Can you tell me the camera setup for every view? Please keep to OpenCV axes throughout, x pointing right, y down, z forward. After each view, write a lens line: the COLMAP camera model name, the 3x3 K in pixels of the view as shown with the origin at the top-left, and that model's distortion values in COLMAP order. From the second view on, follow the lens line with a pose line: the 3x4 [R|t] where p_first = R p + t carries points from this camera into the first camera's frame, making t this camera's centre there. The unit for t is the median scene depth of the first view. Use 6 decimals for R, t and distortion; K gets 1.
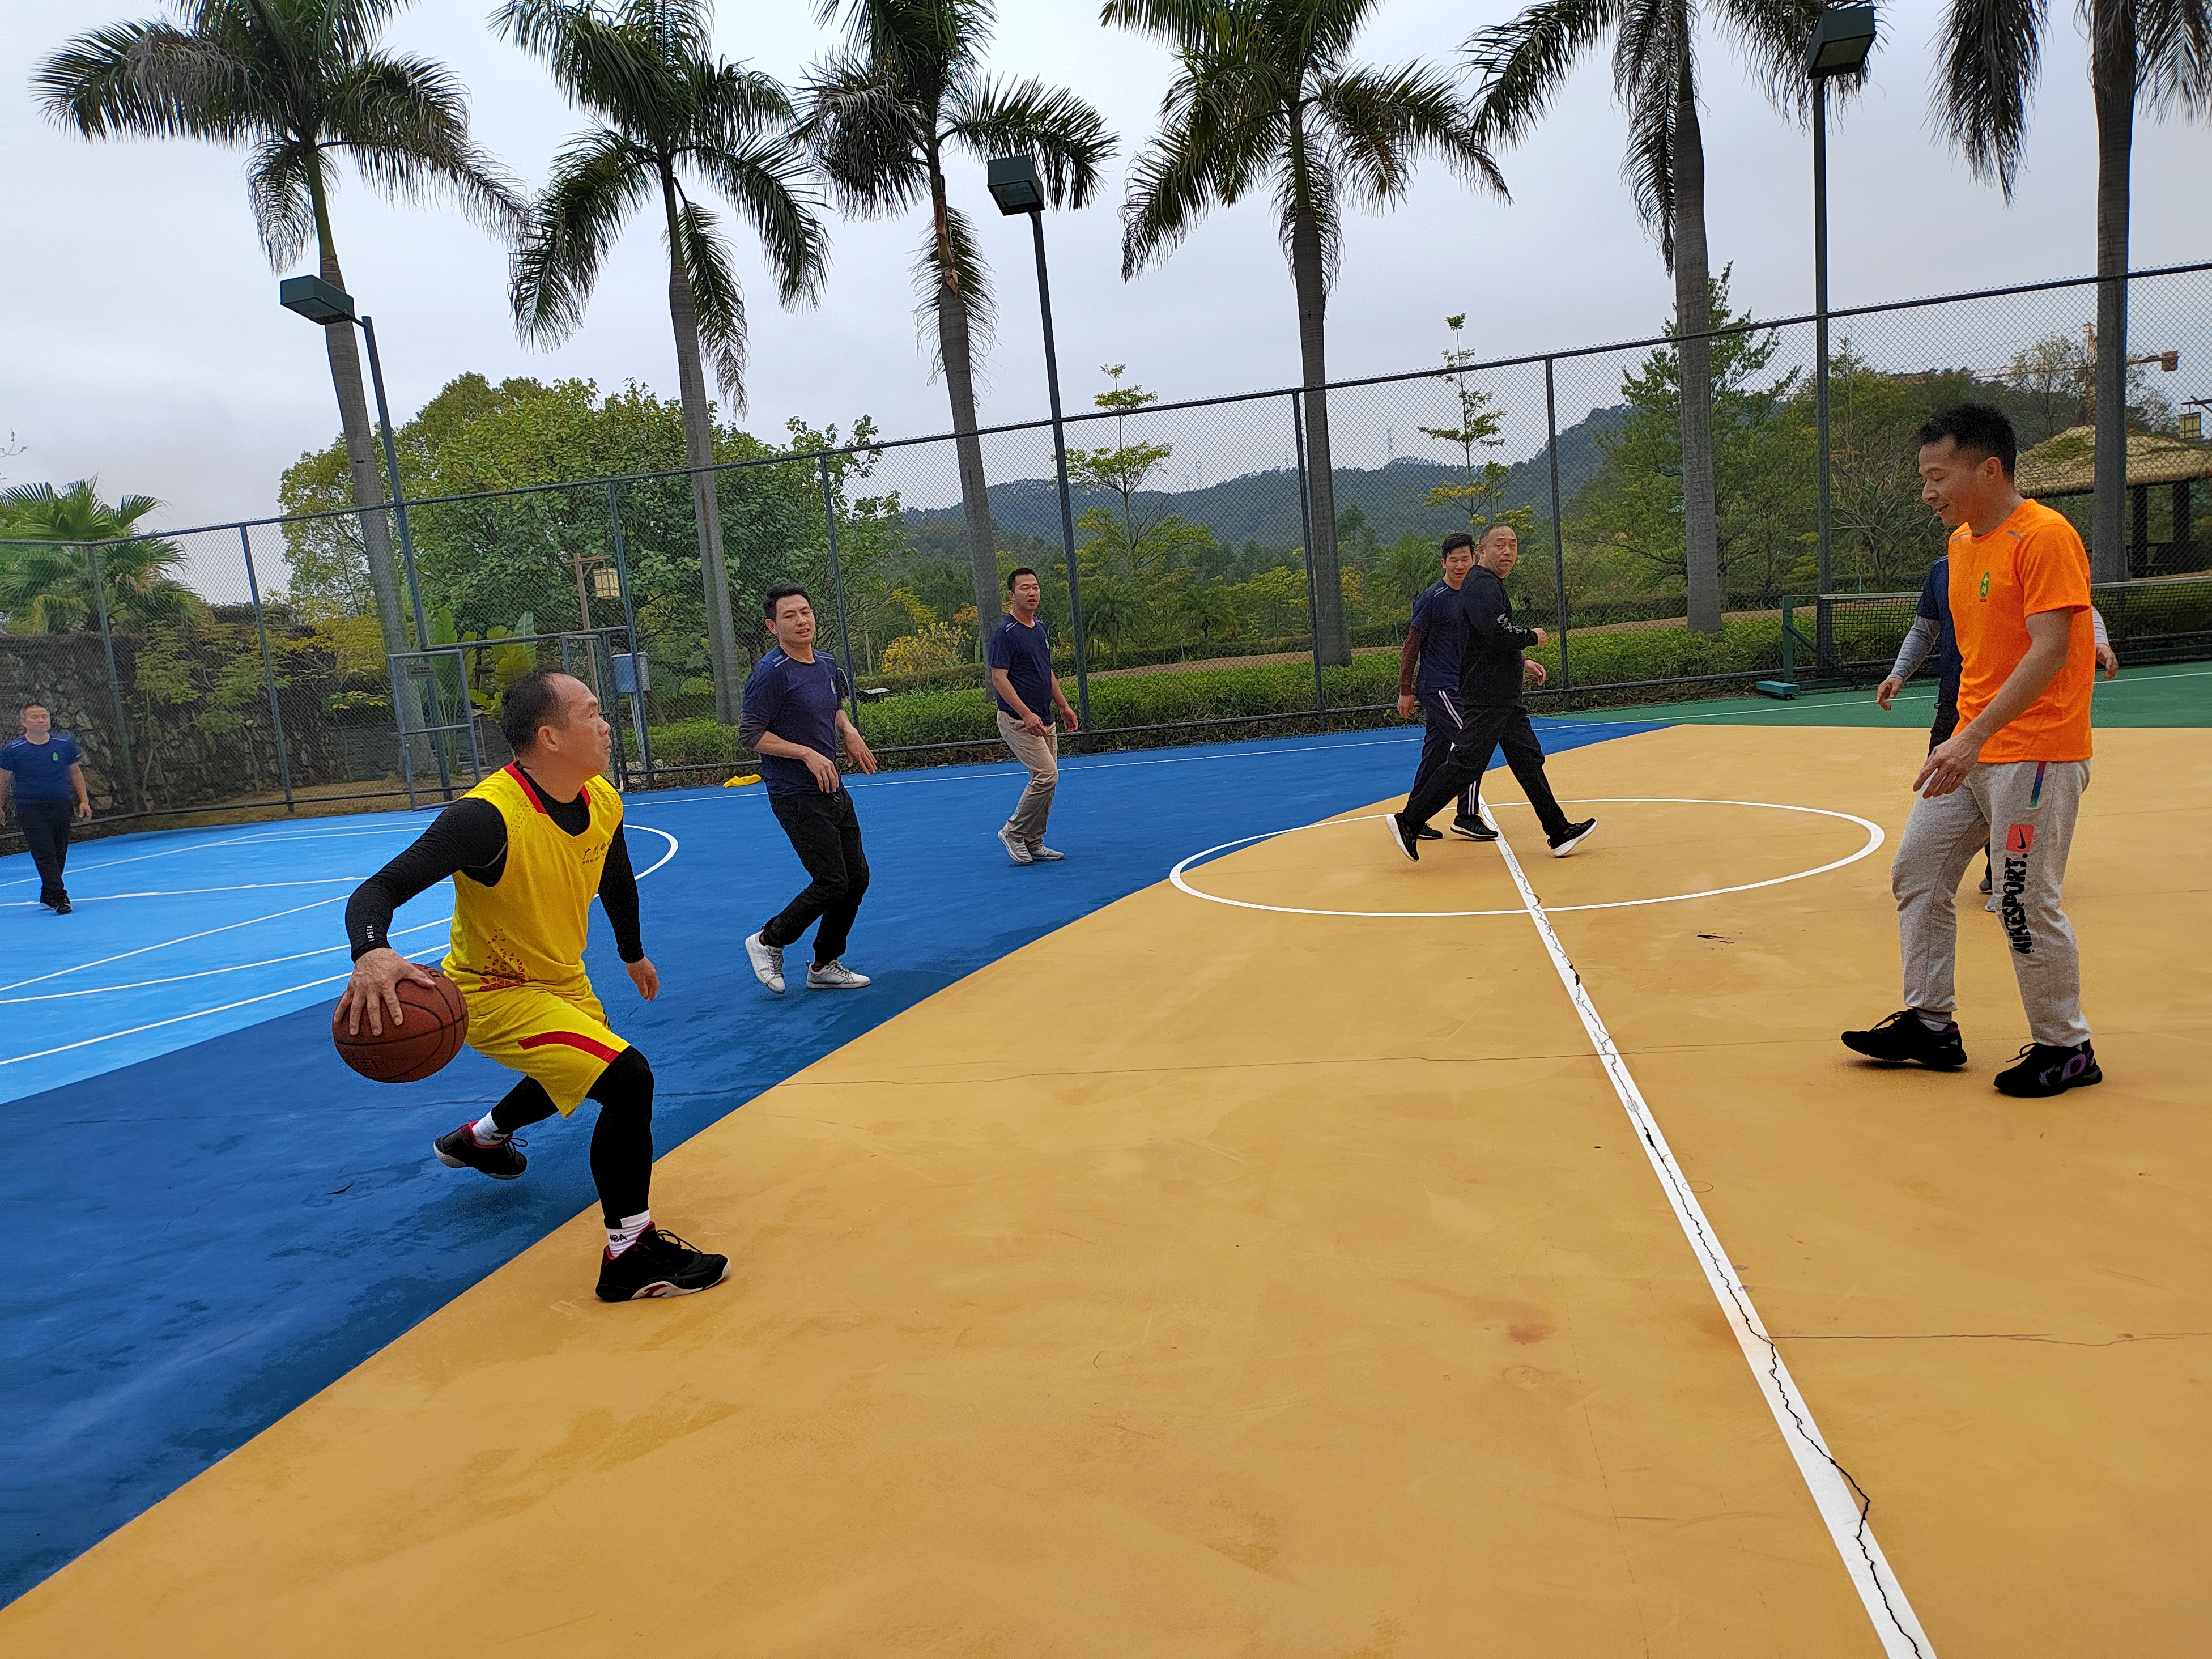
lens RADIAL K [[1493.9, 0, 1099.1], [0, 1493.9, 845.7], [0, 0, 1]] dist [0.043626, -0.022359]
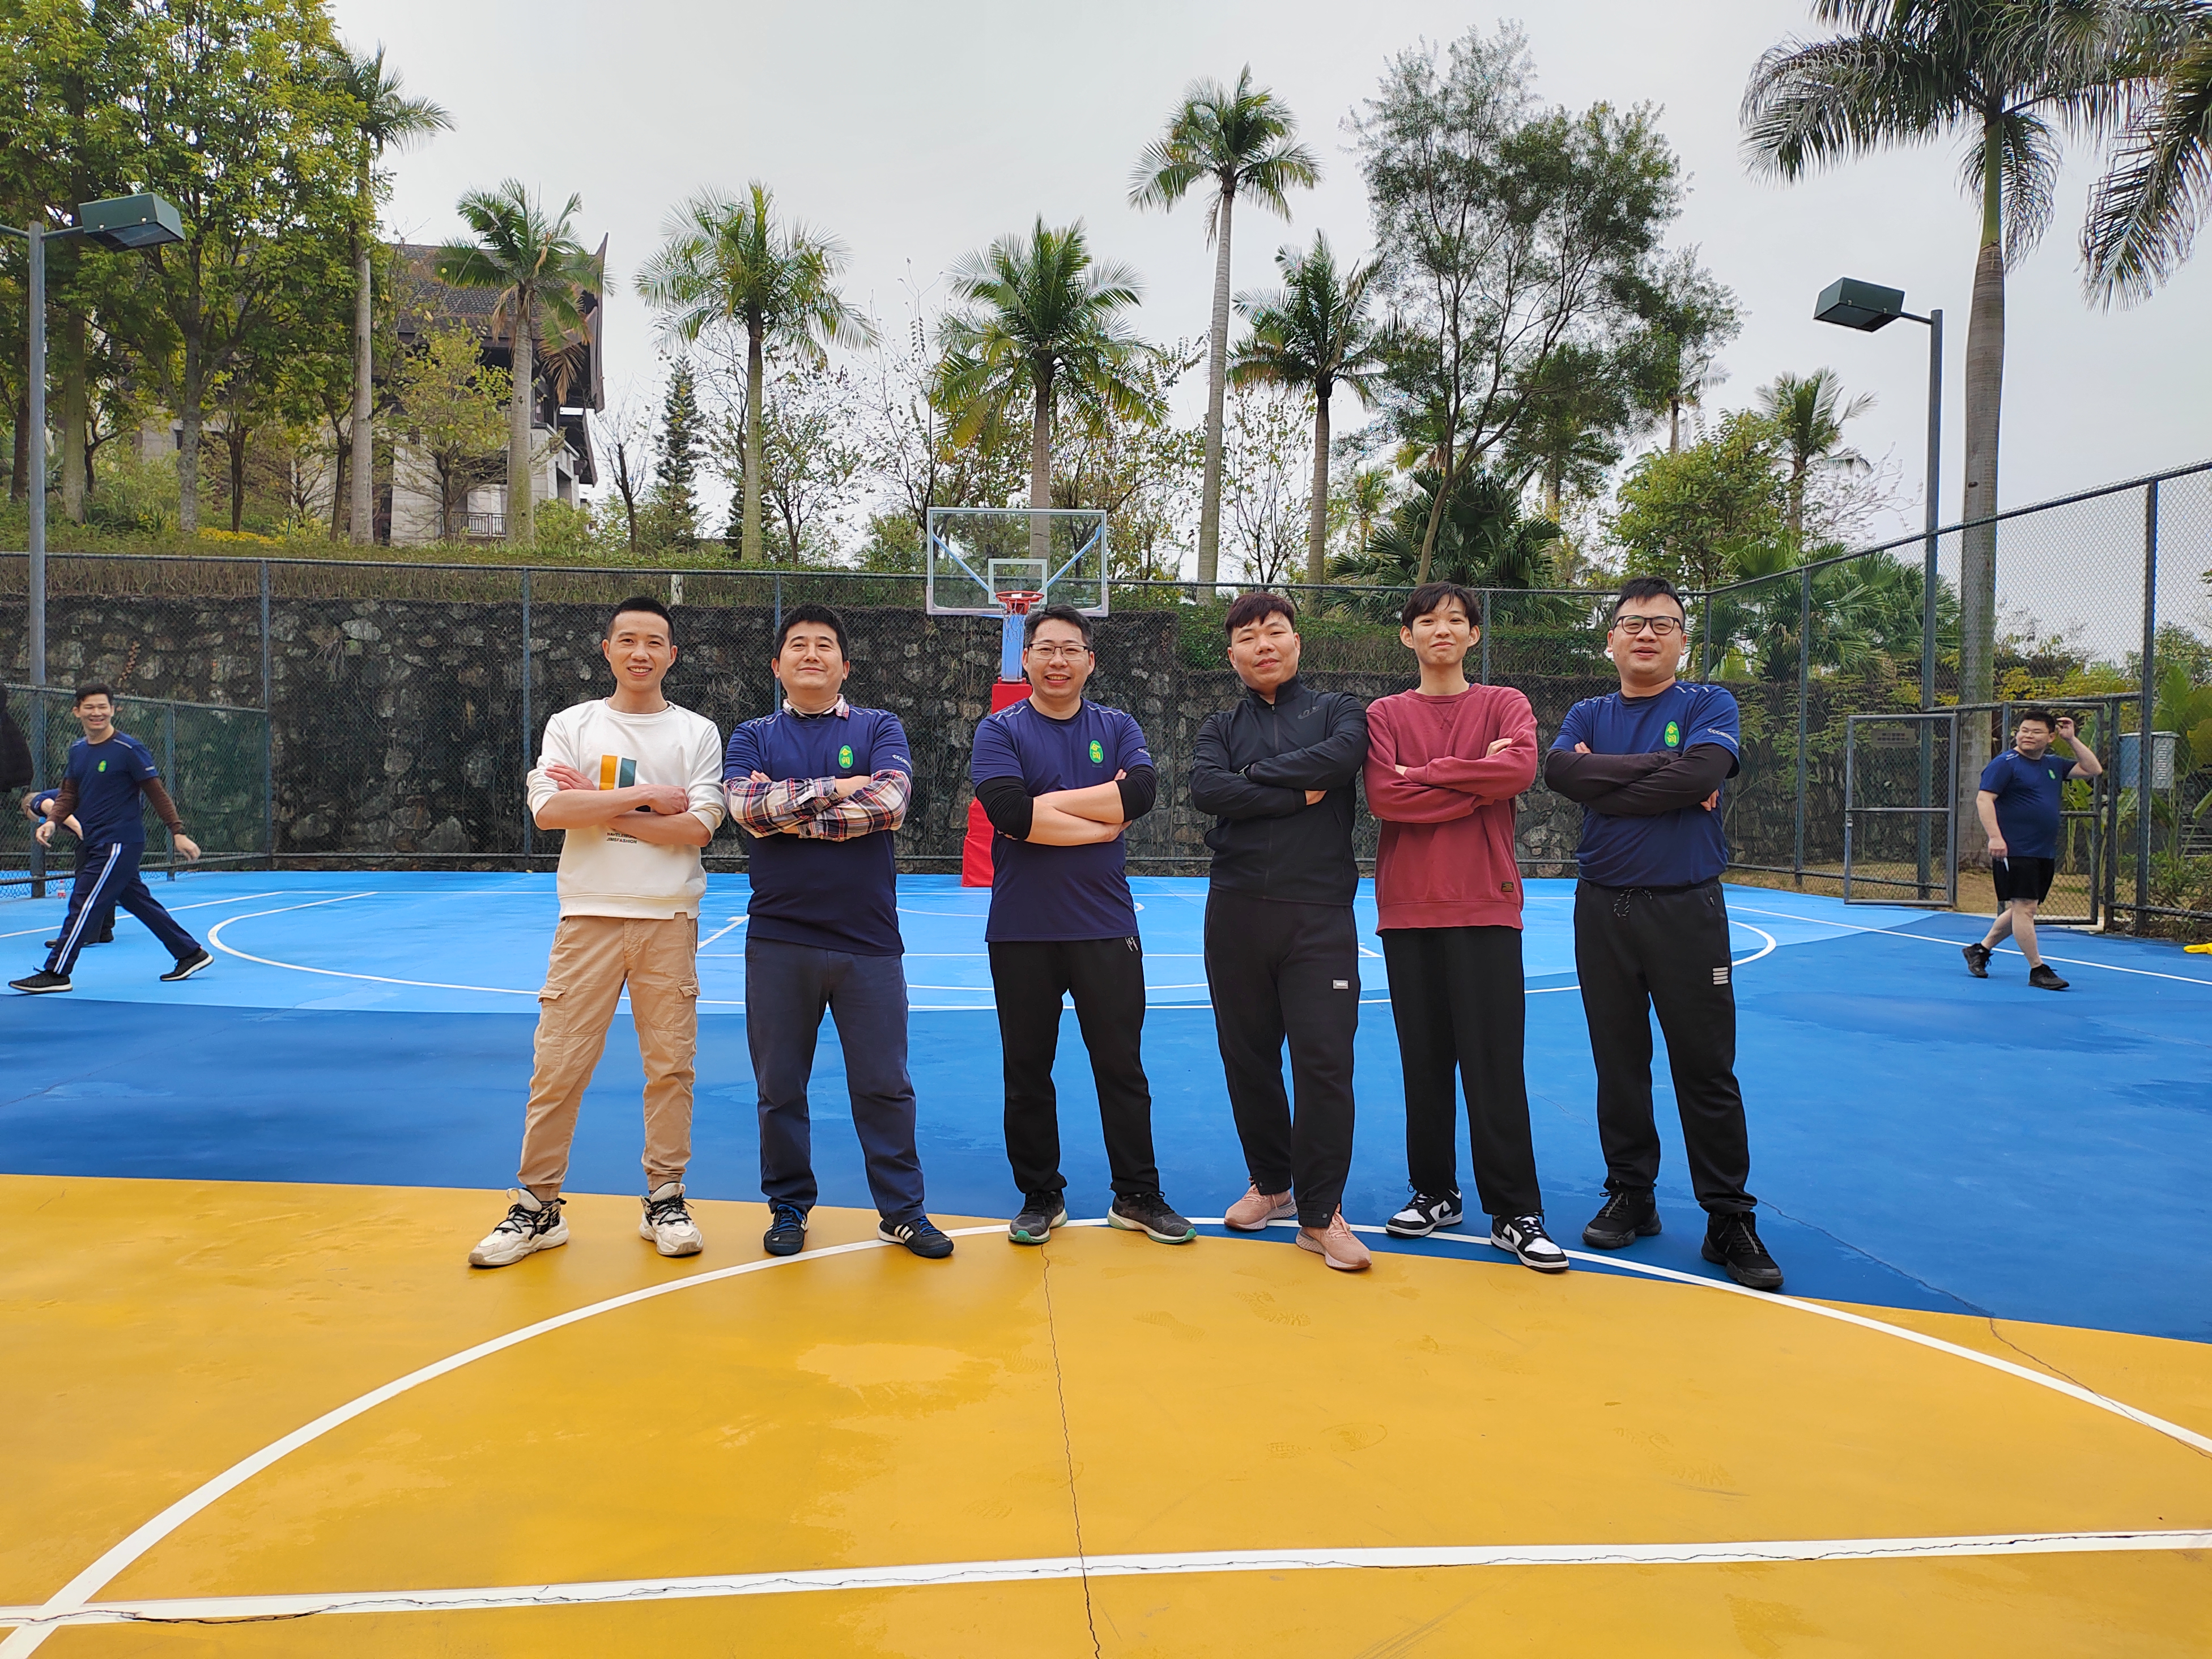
lens RADIAL K [[1493.9, 0, 1101.2], [0, 1493.9, 831.8], [0, 0, 1]] dist [0.043626, -0.022359]
pose [[0.271191, 0.132390, -0.953377, 0.210480], [-0.170136, 0.981493, 0.087899, -0.063047], [0.947370, 0.138366, 0.288696, 0.355358]]
